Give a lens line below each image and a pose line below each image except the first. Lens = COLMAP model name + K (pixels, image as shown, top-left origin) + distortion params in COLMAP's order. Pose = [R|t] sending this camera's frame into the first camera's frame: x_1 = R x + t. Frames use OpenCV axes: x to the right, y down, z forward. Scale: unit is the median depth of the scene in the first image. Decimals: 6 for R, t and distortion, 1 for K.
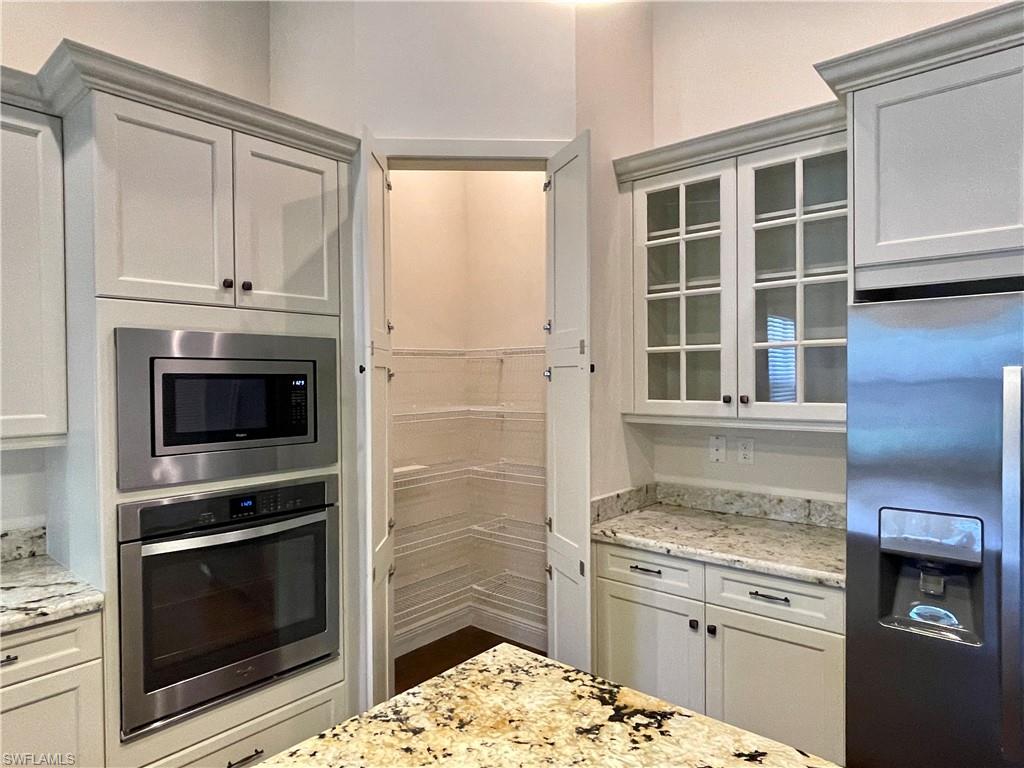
lens RADIAL K [[618.7, 0, 501.0], [0, 618.7, 387.0], [0, 0, 1]] dist [-0.011513, 0.003301]
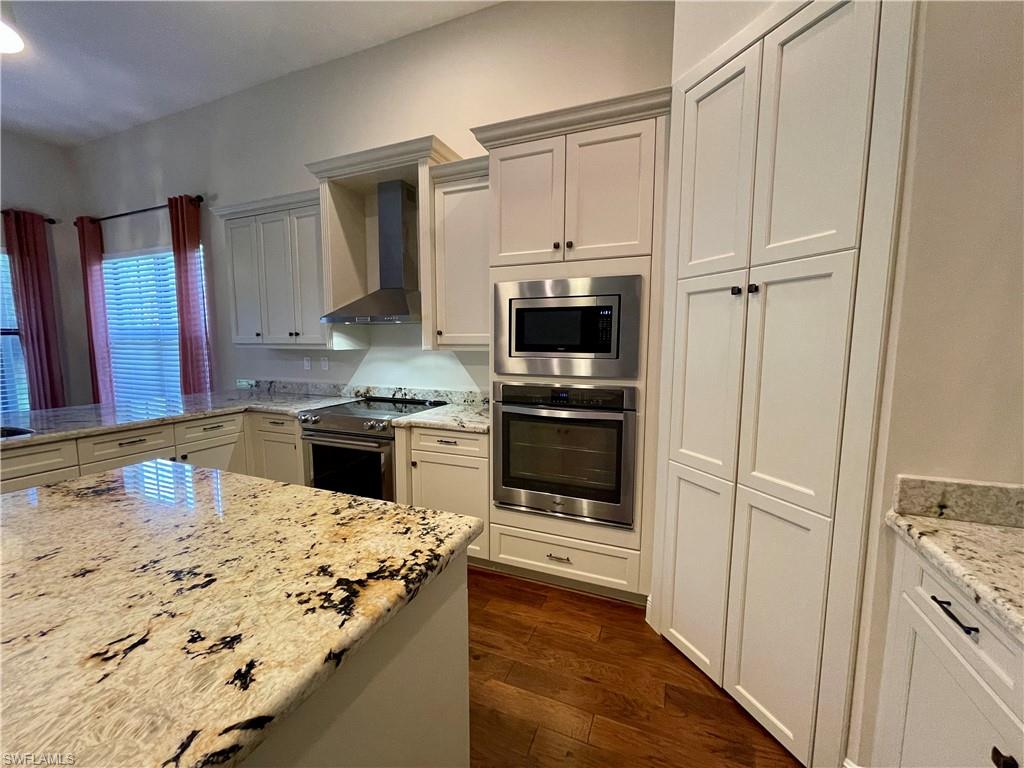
lens RADIAL K [[415.1, 0, 509.1], [0, 415.1, 384.1], [0, 0, 1]] dist [-0.000215, 0.000108]
pose [[0.325268, 0.105084, -0.939765, 0.486481], [-0.020206, 0.994352, 0.104194, 0.061003], [0.945406, -0.014903, 0.325554, 0.551745]]
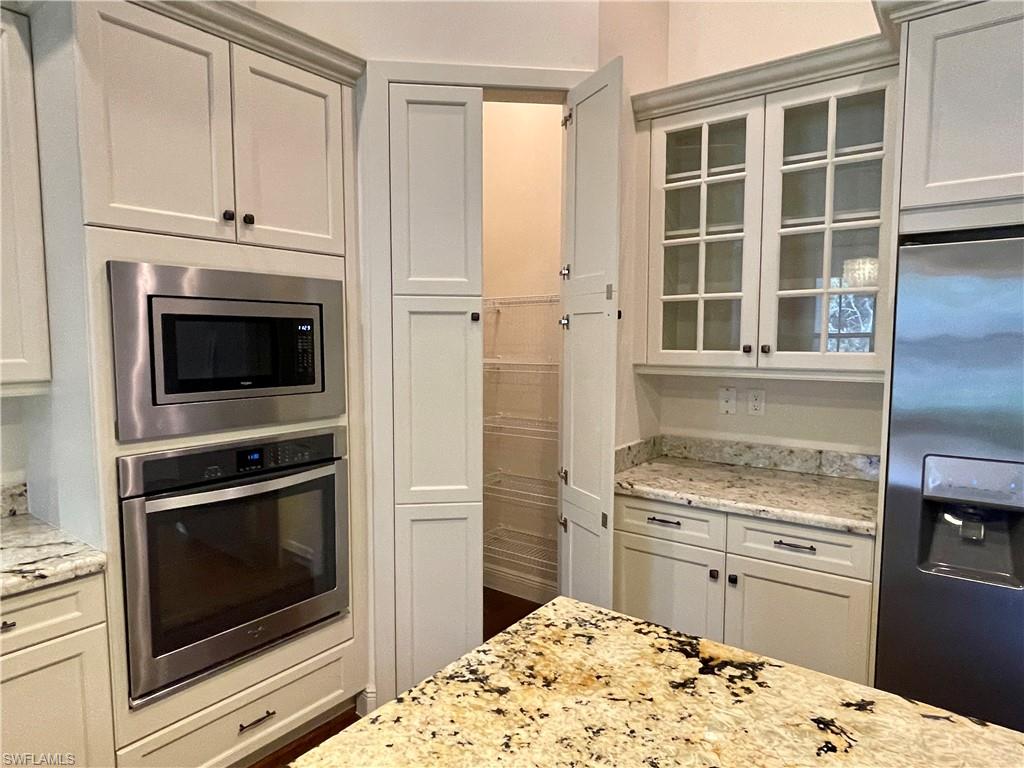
lens RADIAL K [[618.7, 0, 501.0], [0, 618.7, 388.1], [0, 0, 1]] dist [-0.011513, 0.003301]
pose [[0.997715, 0.001299, 0.067548, -0.103023], [-0.005865, 0.997707, 0.067433, 0.020881], [-0.067305, -0.067676, 0.995435, 0.054634]]
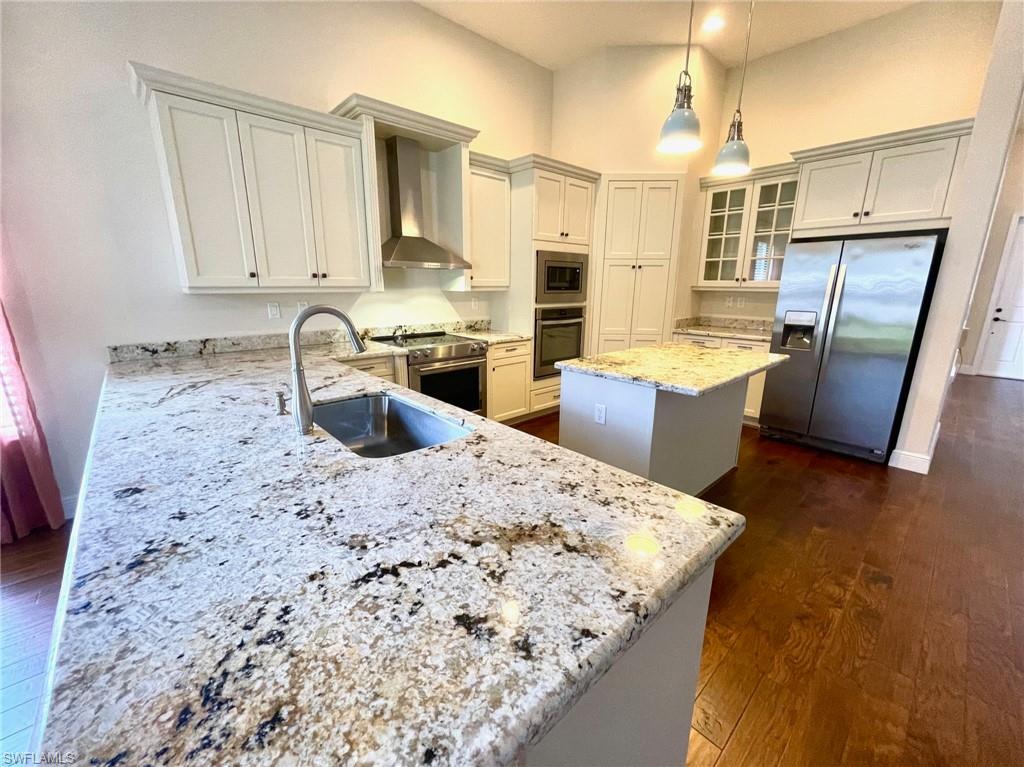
lens RADIAL K [[415.1, 0, 512.9], [0, 415.1, 380.9], [0, 0, 1]] dist [-0.000215, 0.000108]
pose [[0.994103, 0.039834, -0.100862, -0.441627], [-0.017069, 0.975975, 0.217212, 0.083444], [0.107091, -0.214209, 0.970900, -1.037617]]
